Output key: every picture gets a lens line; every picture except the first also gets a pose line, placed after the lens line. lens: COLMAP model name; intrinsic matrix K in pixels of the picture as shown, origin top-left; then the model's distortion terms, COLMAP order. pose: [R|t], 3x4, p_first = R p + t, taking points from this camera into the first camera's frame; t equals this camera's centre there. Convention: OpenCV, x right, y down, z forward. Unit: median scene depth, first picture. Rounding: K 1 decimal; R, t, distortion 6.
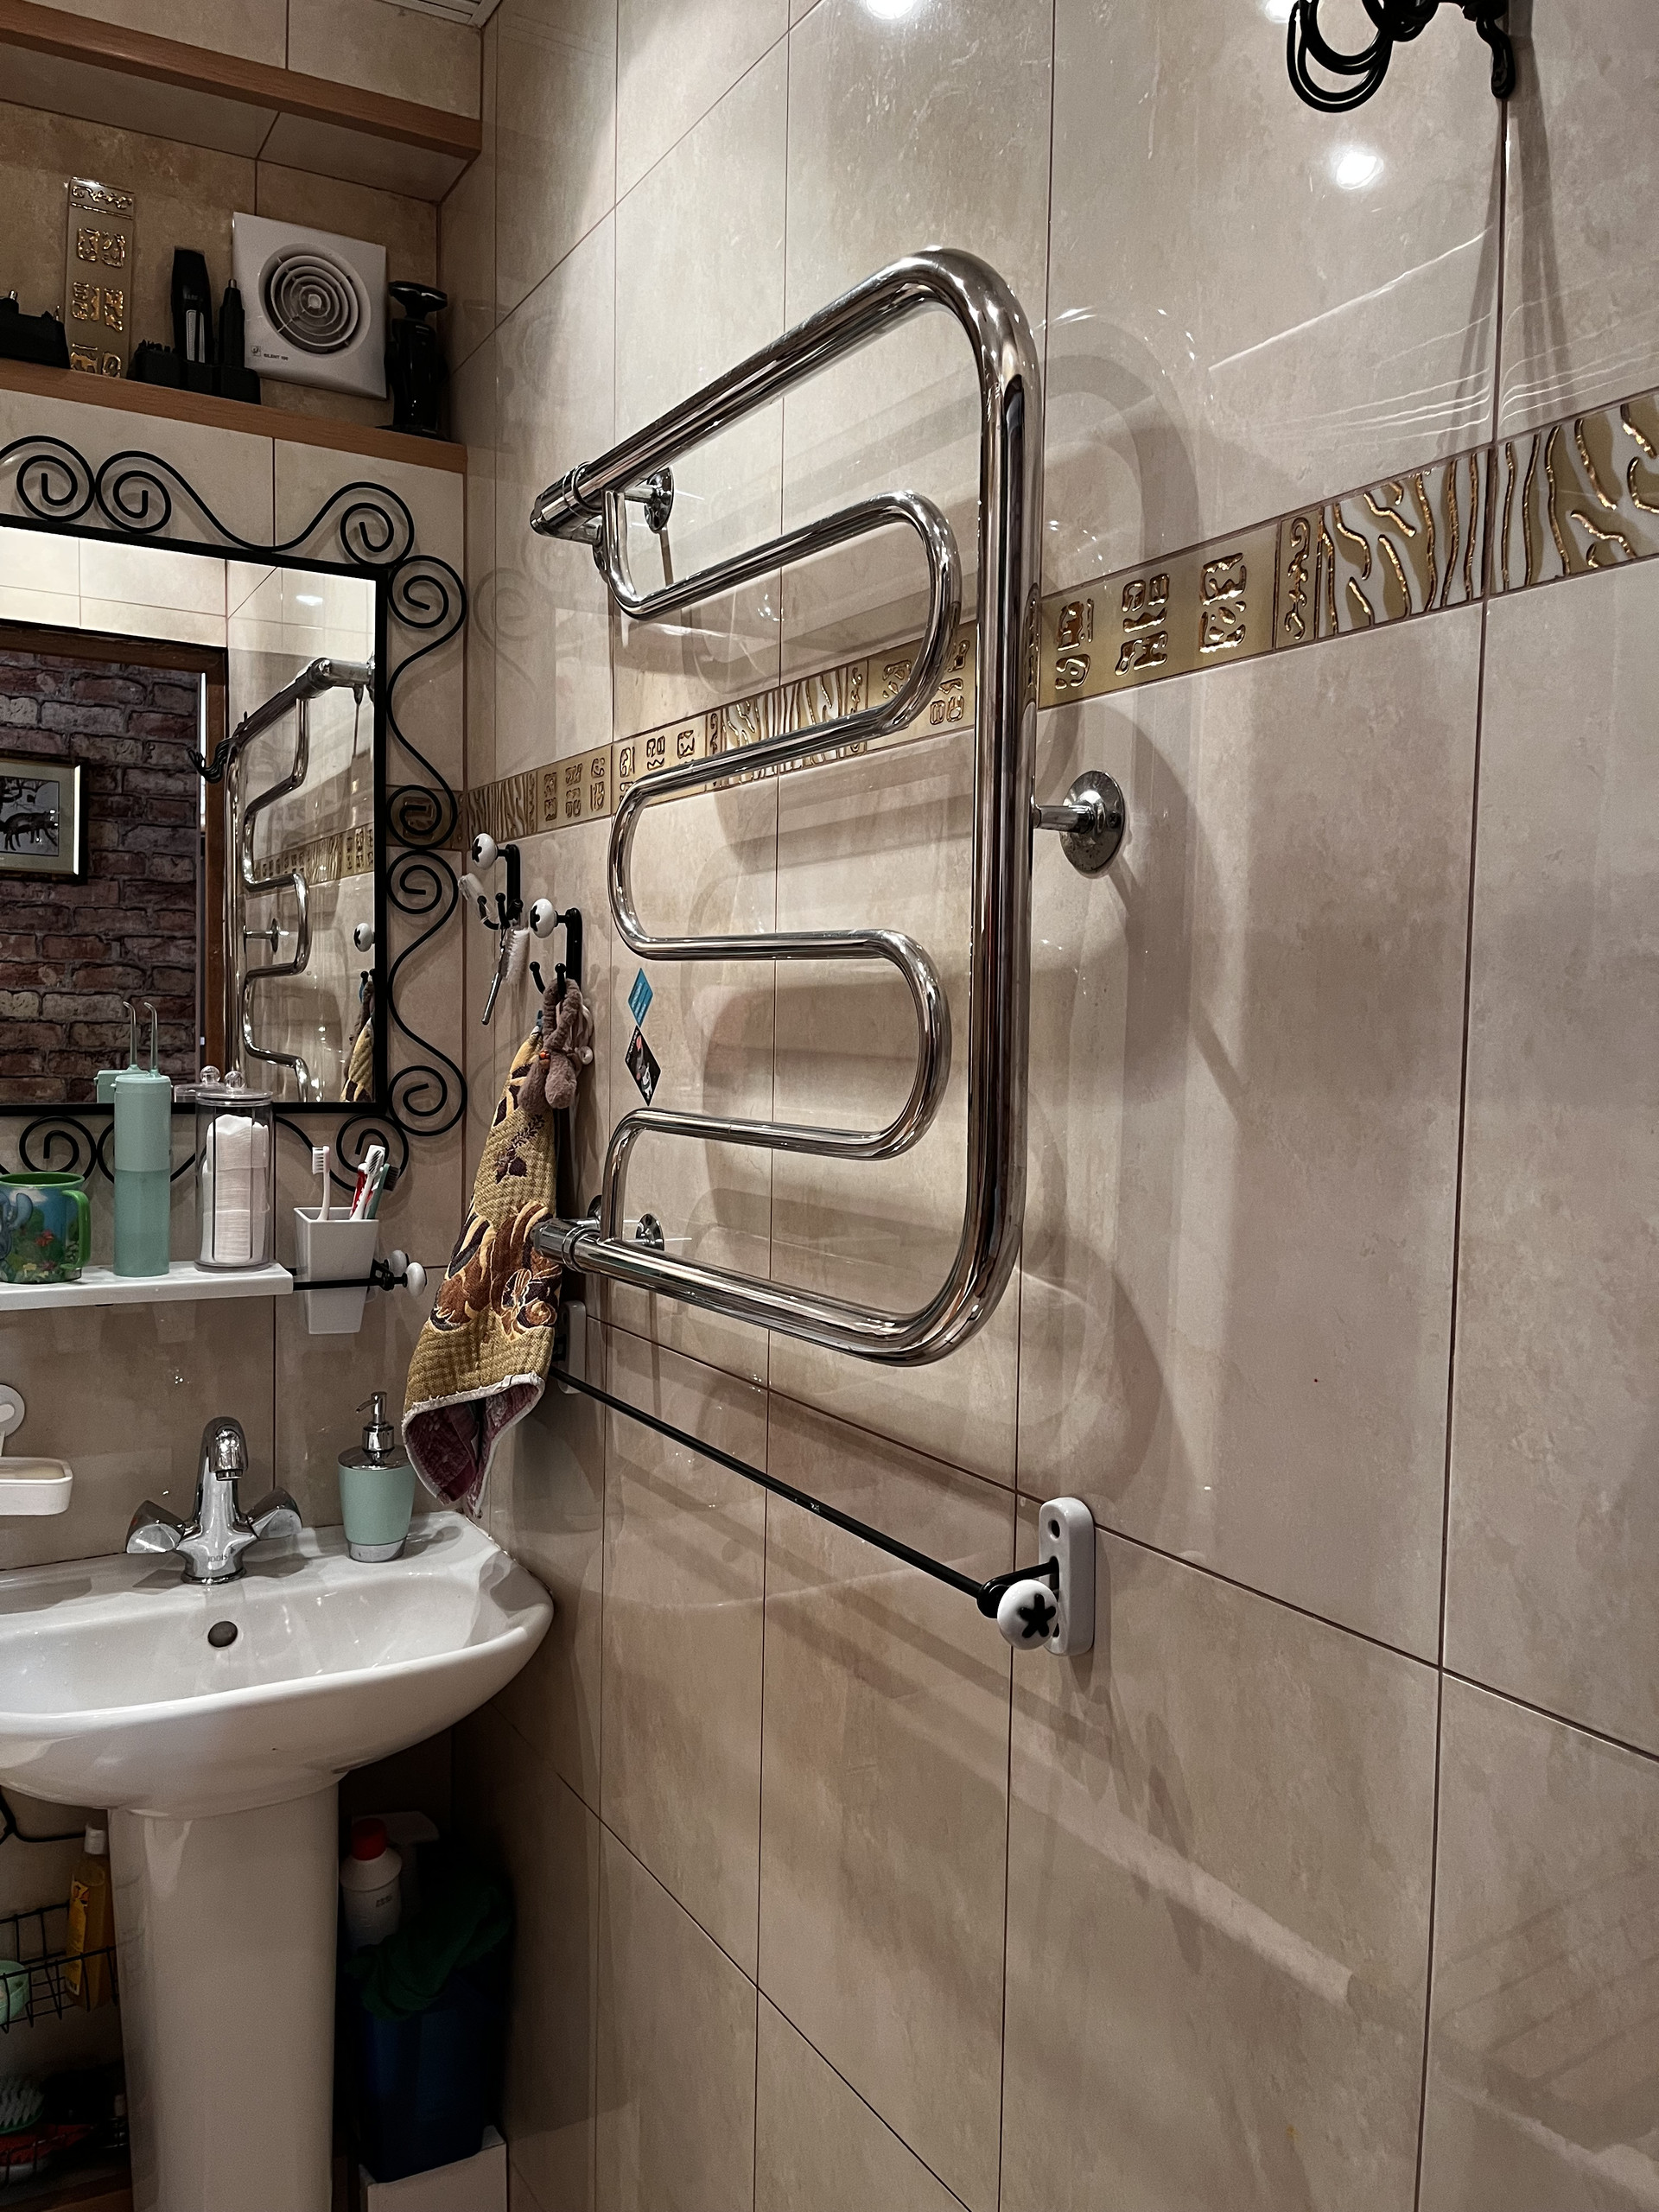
lens RADIAL K [[1678.3, 0, 815.9], [0, 1678.3, 1116.9], [0, 0, 1]] dist [0.069371, -0.092879]
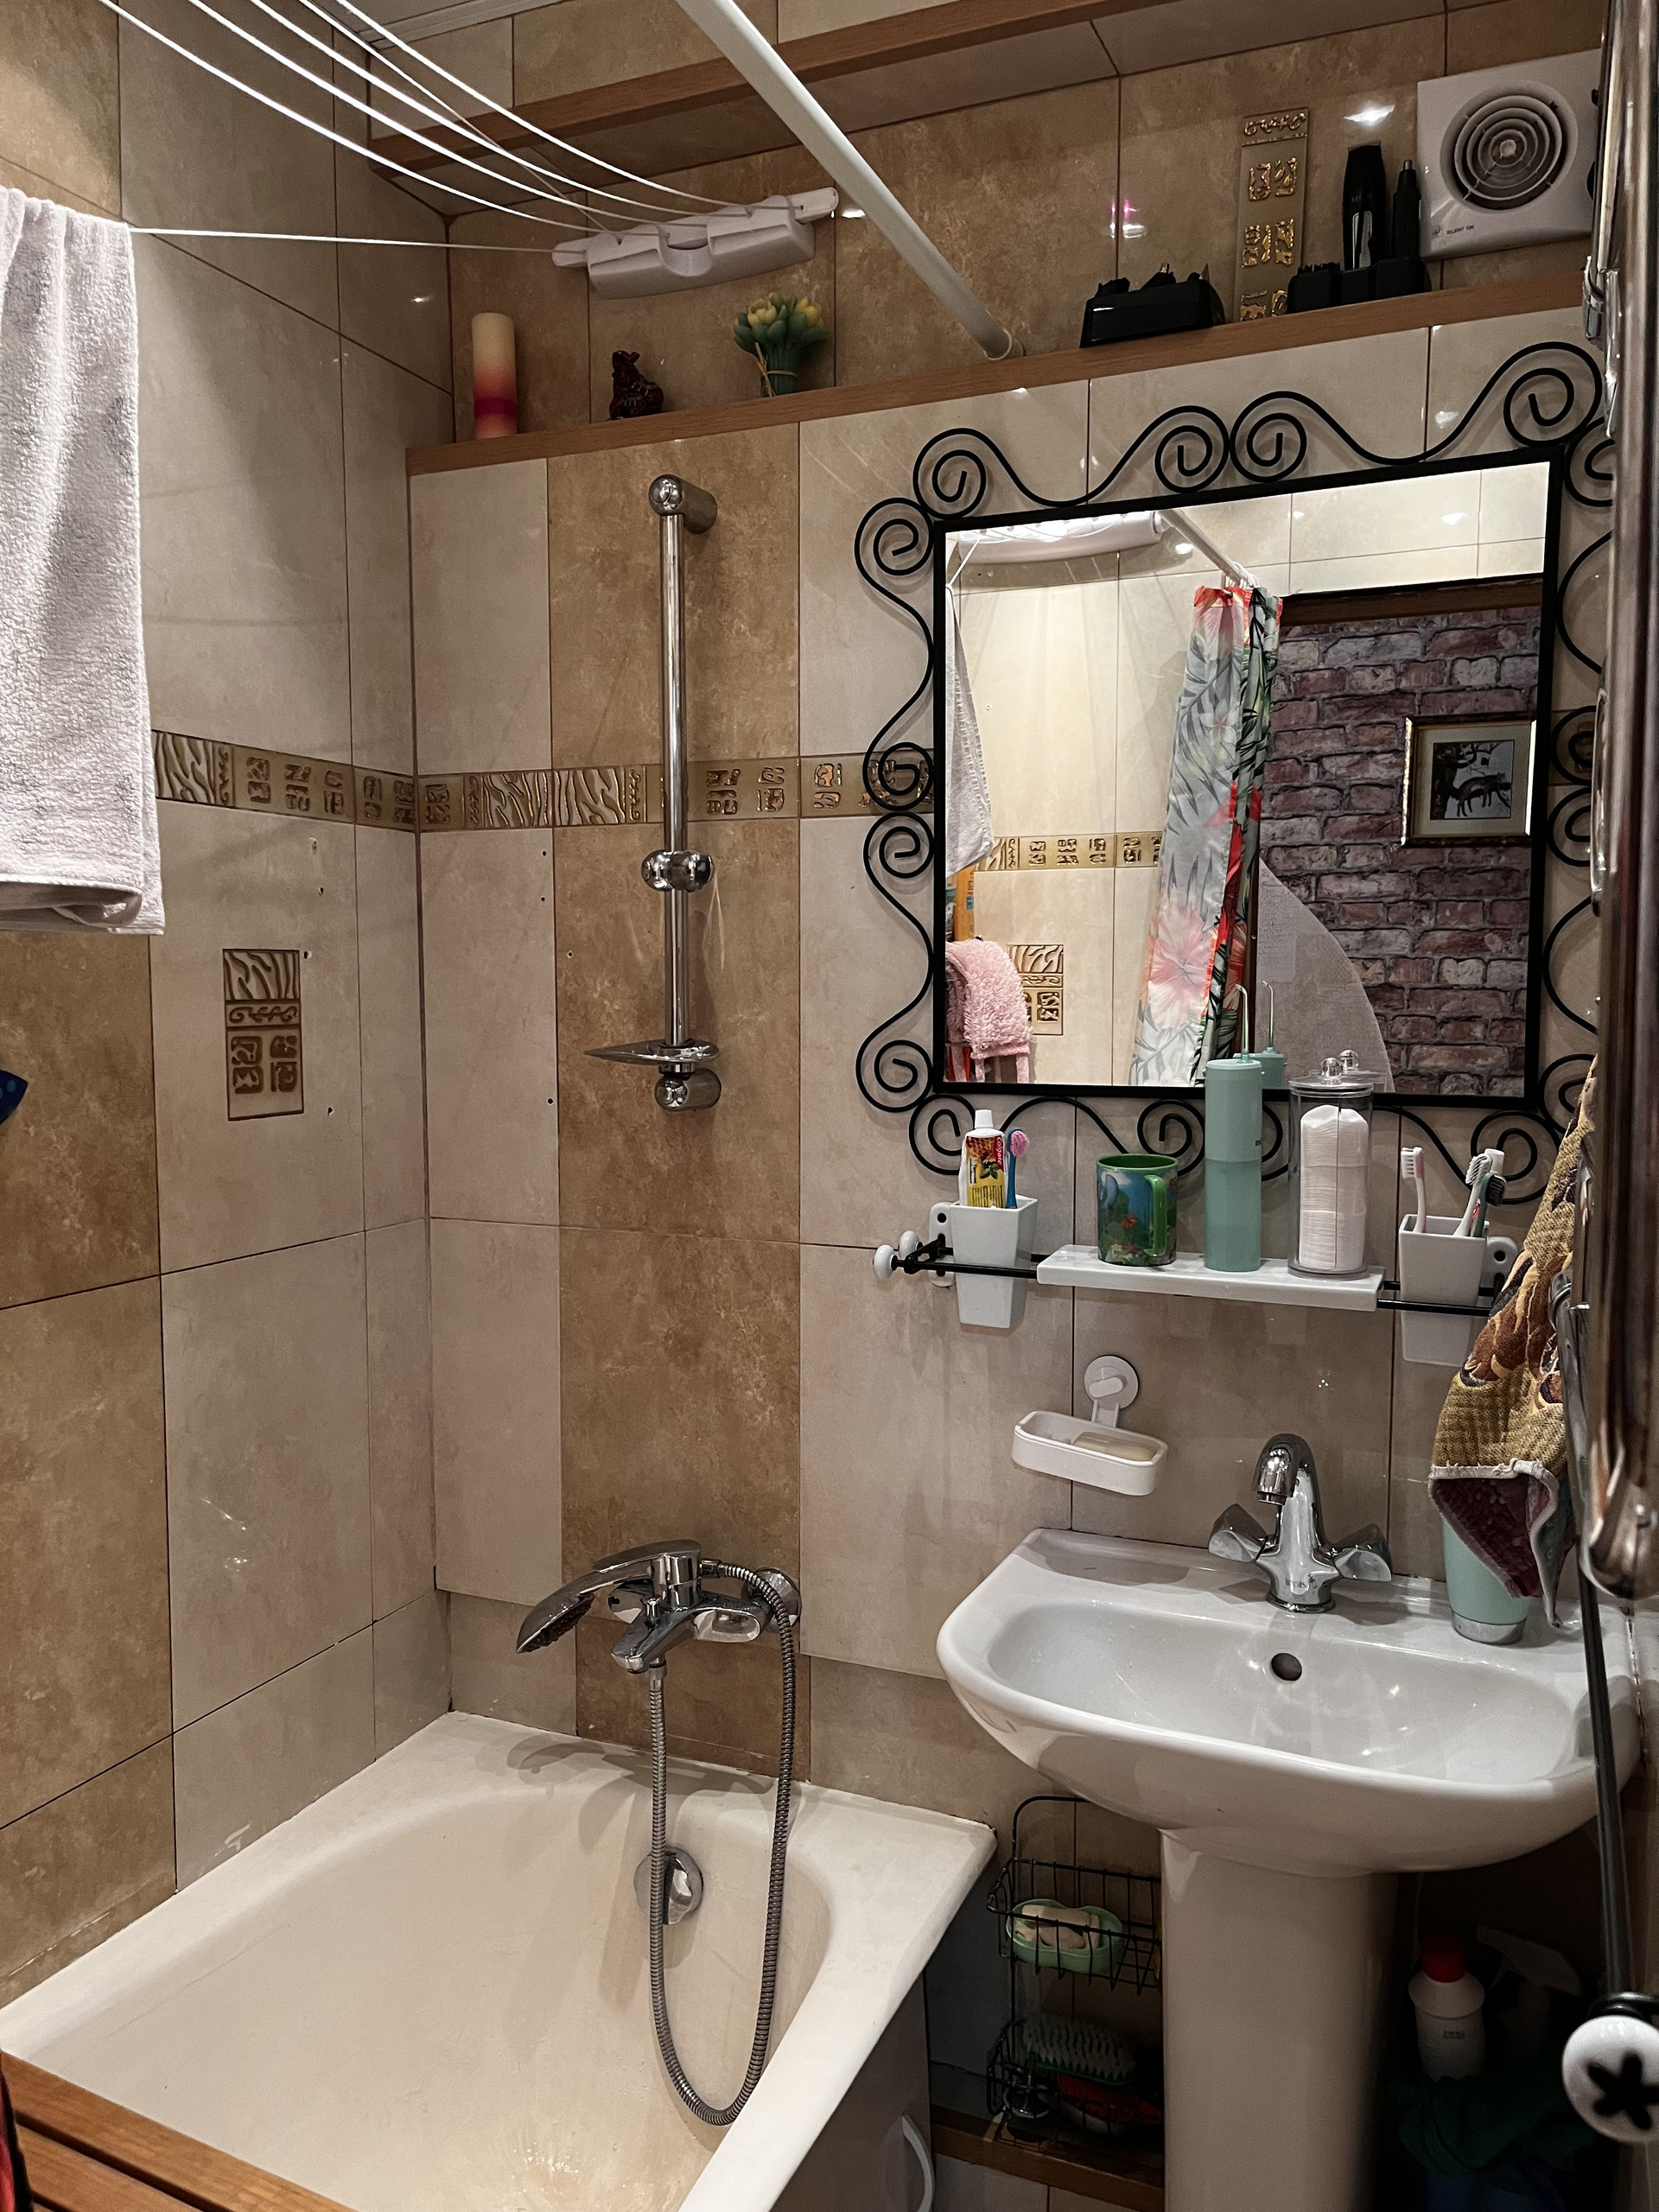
lens RADIAL K [[1678.3, 0, 814.2], [0, 1678.3, 1117.7], [0, 0, 1]] dist [0.069371, -0.092879]
pose [[0.601731, 0.051374, -0.797045, 0.210810], [-0.031047, 0.998679, 0.040932, -0.023229], [0.798095, 0.000116, 0.602531, 0.232370]]
